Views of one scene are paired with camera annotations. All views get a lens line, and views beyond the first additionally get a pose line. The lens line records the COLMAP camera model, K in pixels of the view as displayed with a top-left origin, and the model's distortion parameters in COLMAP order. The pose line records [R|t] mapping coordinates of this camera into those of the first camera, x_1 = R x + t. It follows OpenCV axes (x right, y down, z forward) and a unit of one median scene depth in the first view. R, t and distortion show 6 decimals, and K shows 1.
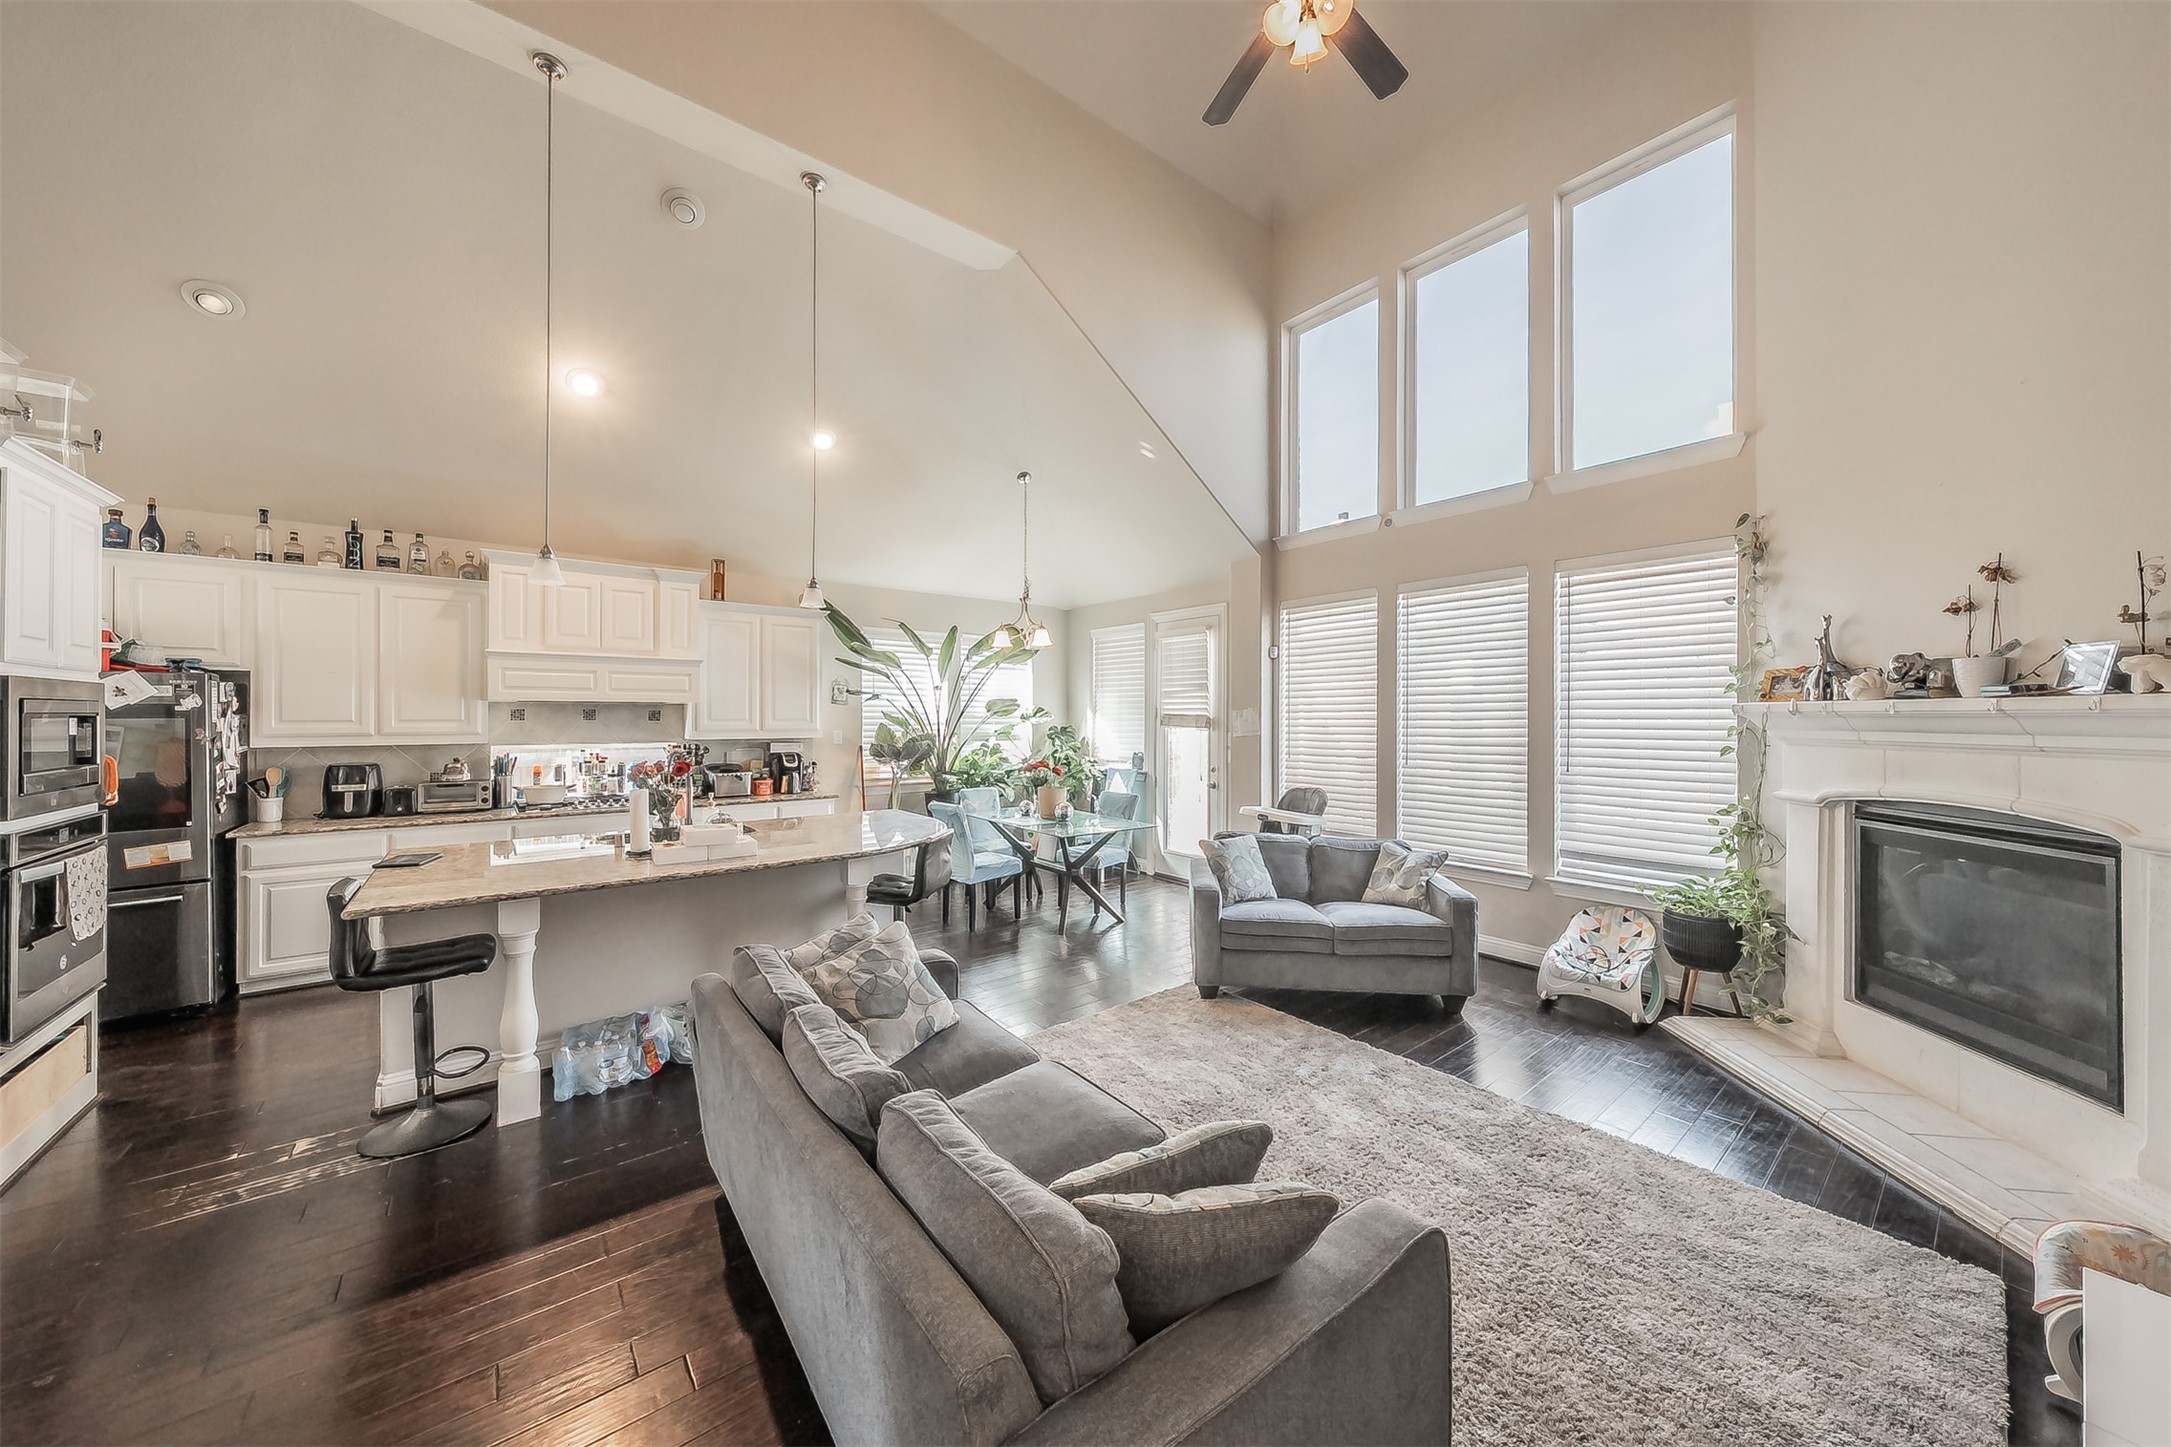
lens RADIAL K [[738.9, 0, 1085.5], [0, 738.9, 723.5], [0, 0, 1]] dist [-0.007189, 0.000185]
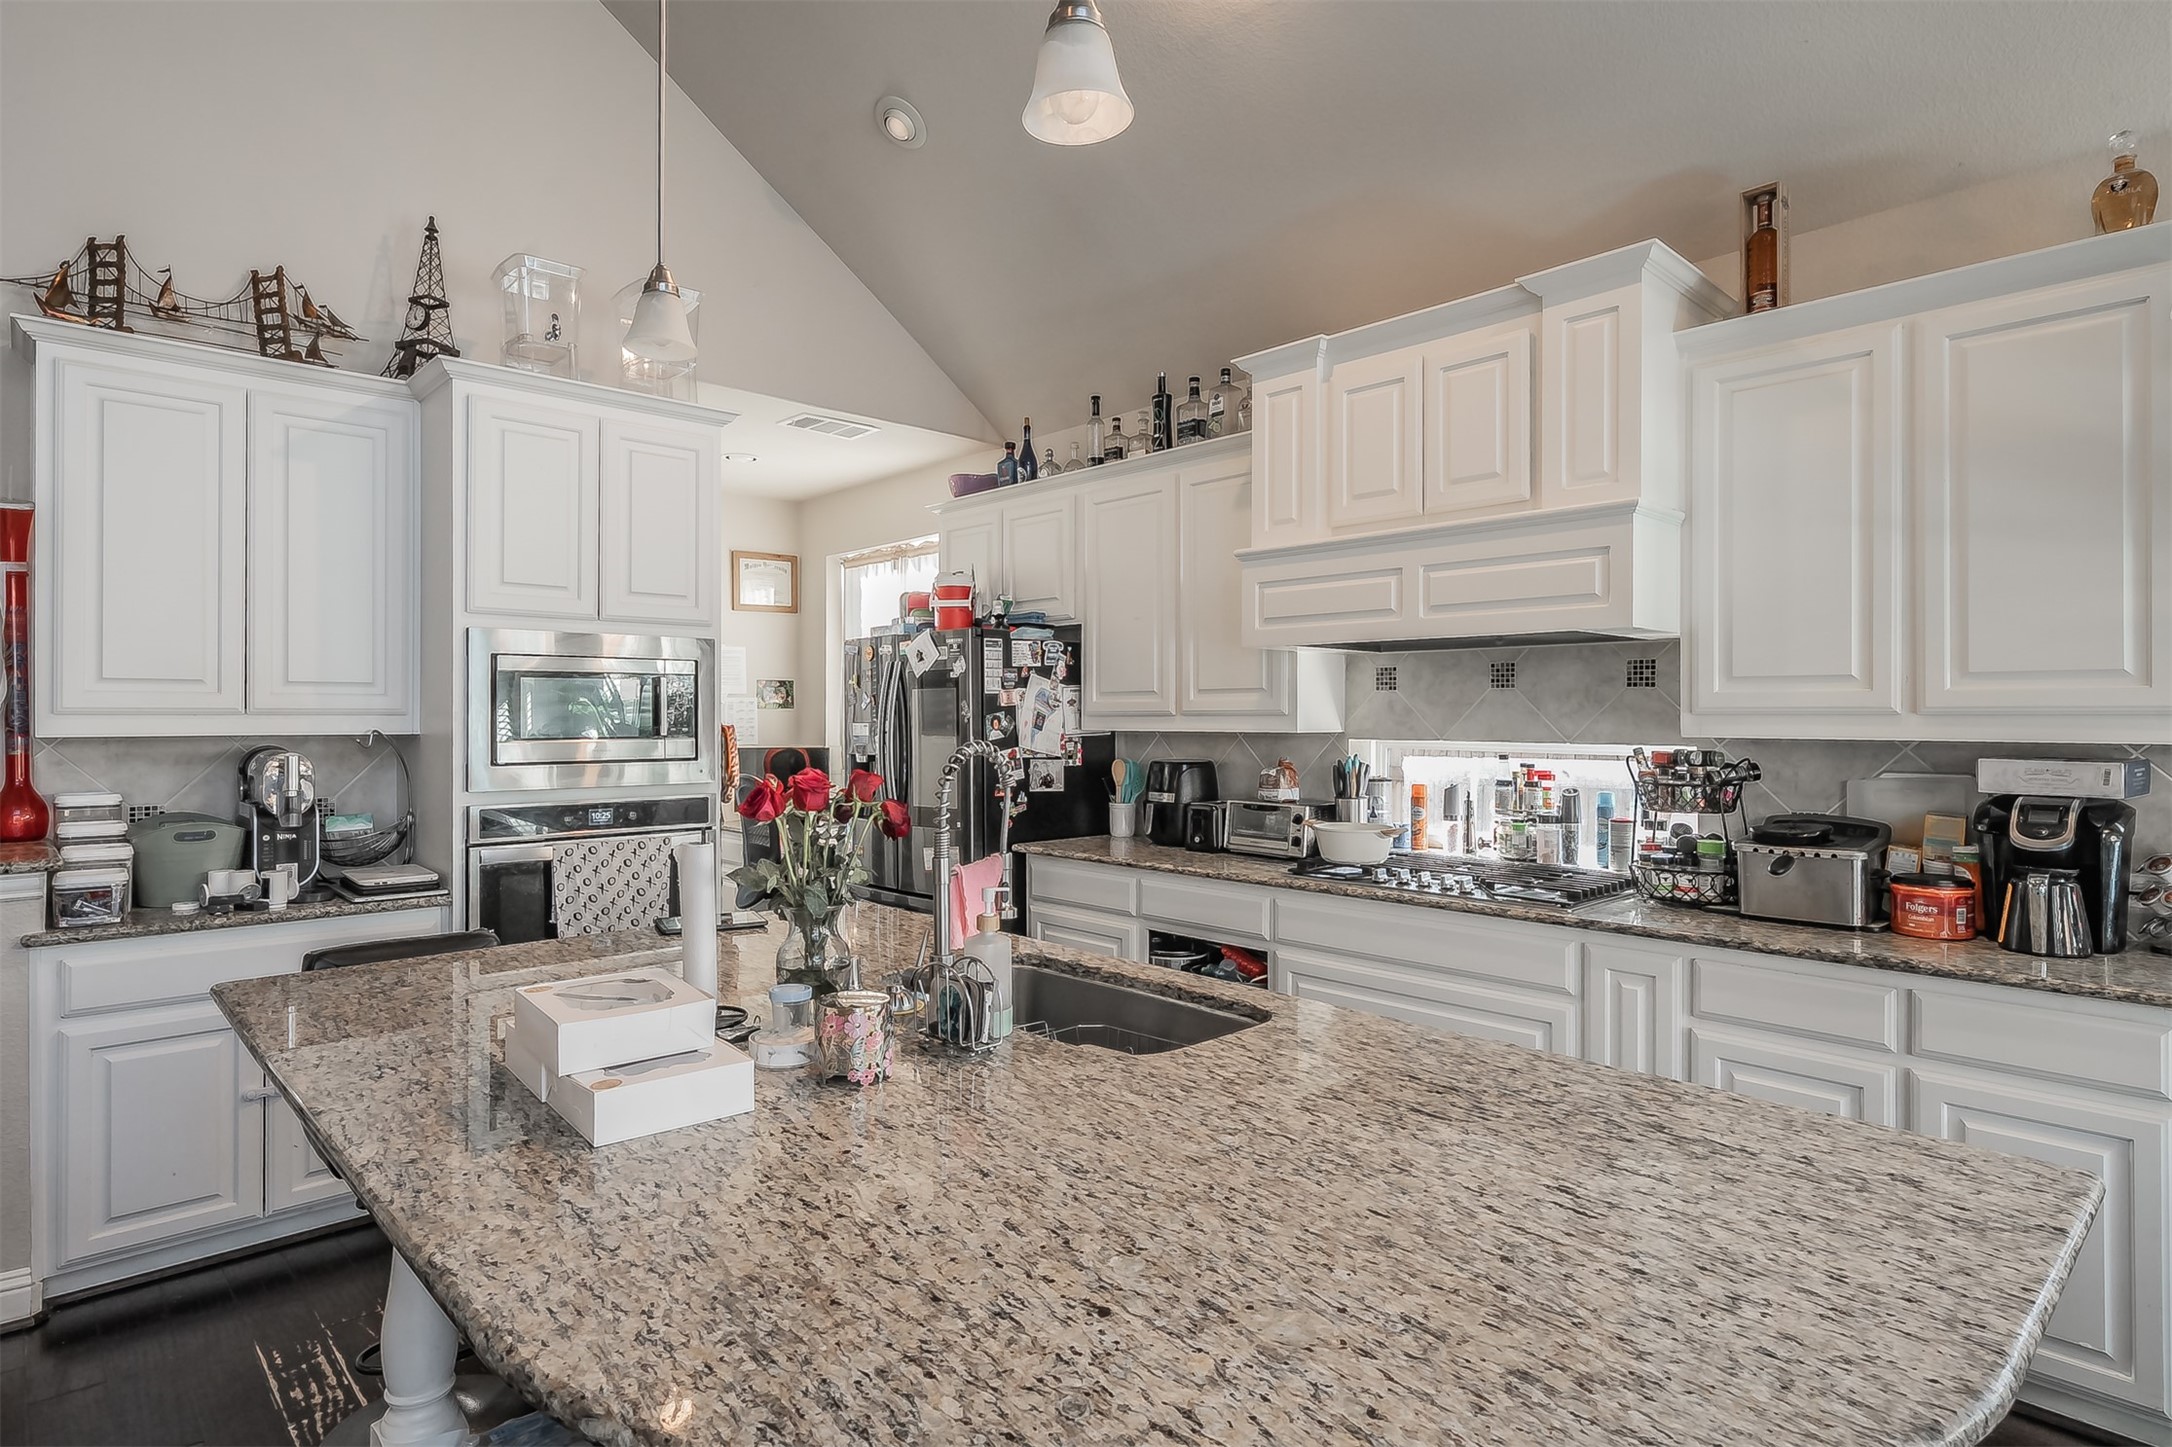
lens RADIAL K [[1159.4, 0, 1086.0], [0, 1159.4, 723.5], [0, 0, 1]] dist [0.002436, -0.000872]
pose [[0.063624, 0.003201, -0.997969, -0.002603], [-0.009384, 0.999953, 0.002609, 0.021338], [0.997930, 0.009199, 0.063651, 0.872011]]
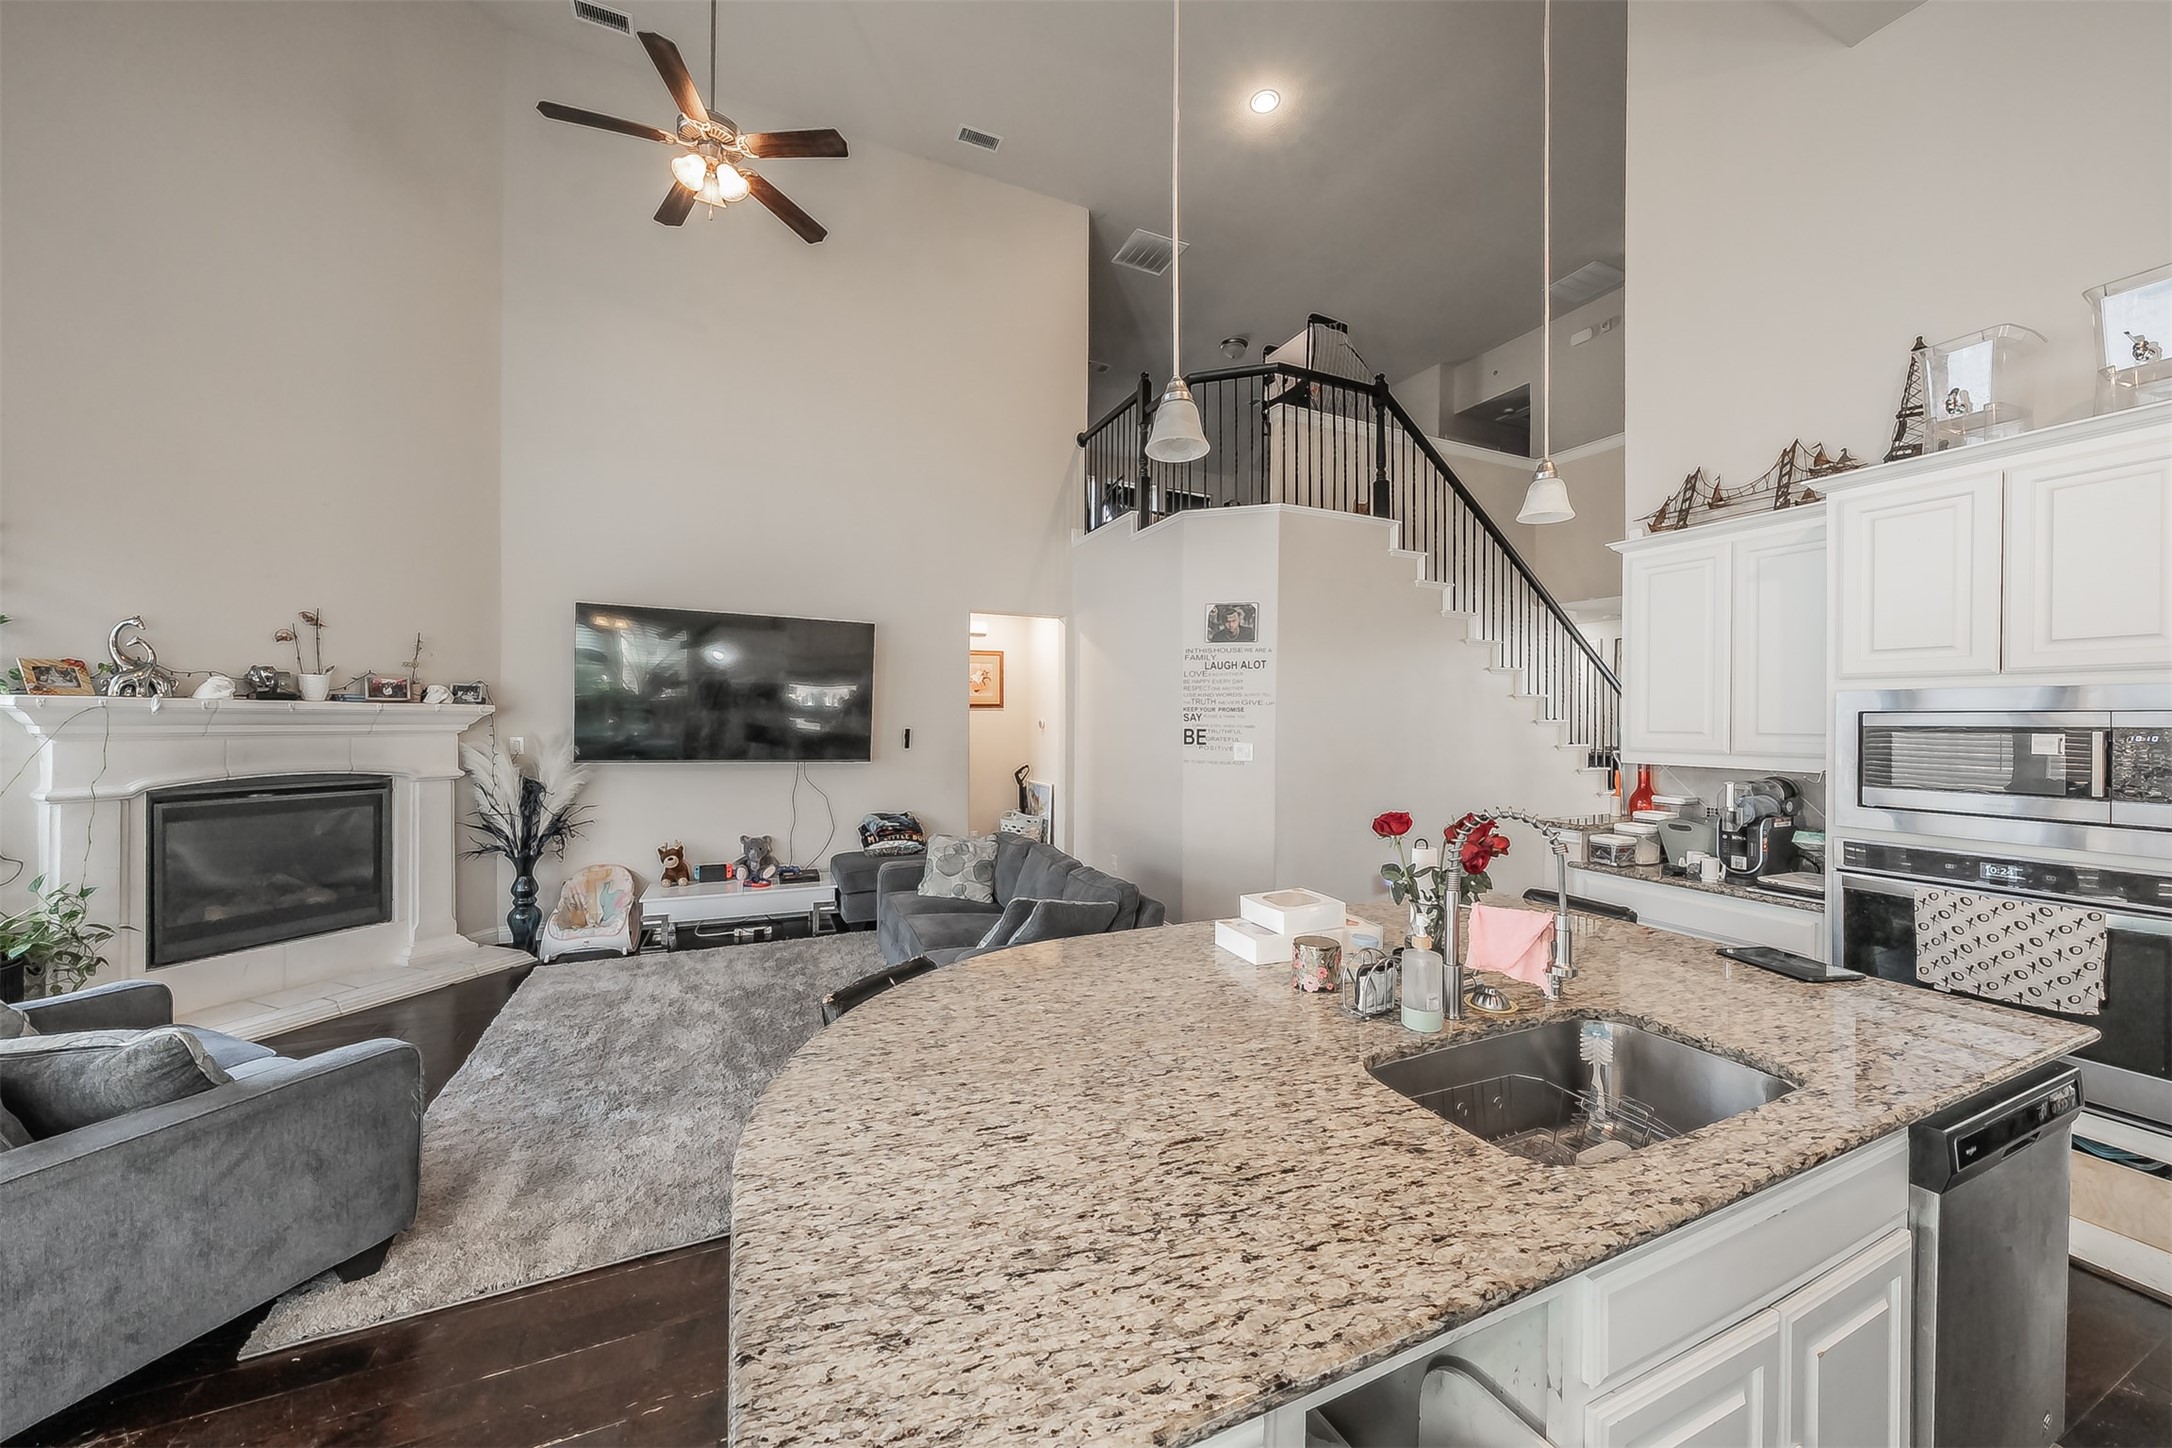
lens RADIAL K [[739.2, 0, 1086.0], [0, 739.2, 724.0], [0, 0, 1]] dist [-0.007189, 0.000185]
pose [[-0.967905, -0.016352, 0.250785, -0.464715], [-0.012628, 0.999785, 0.016448, -0.021597], [-0.251000, 0.012753, -0.967903, 1.353946]]
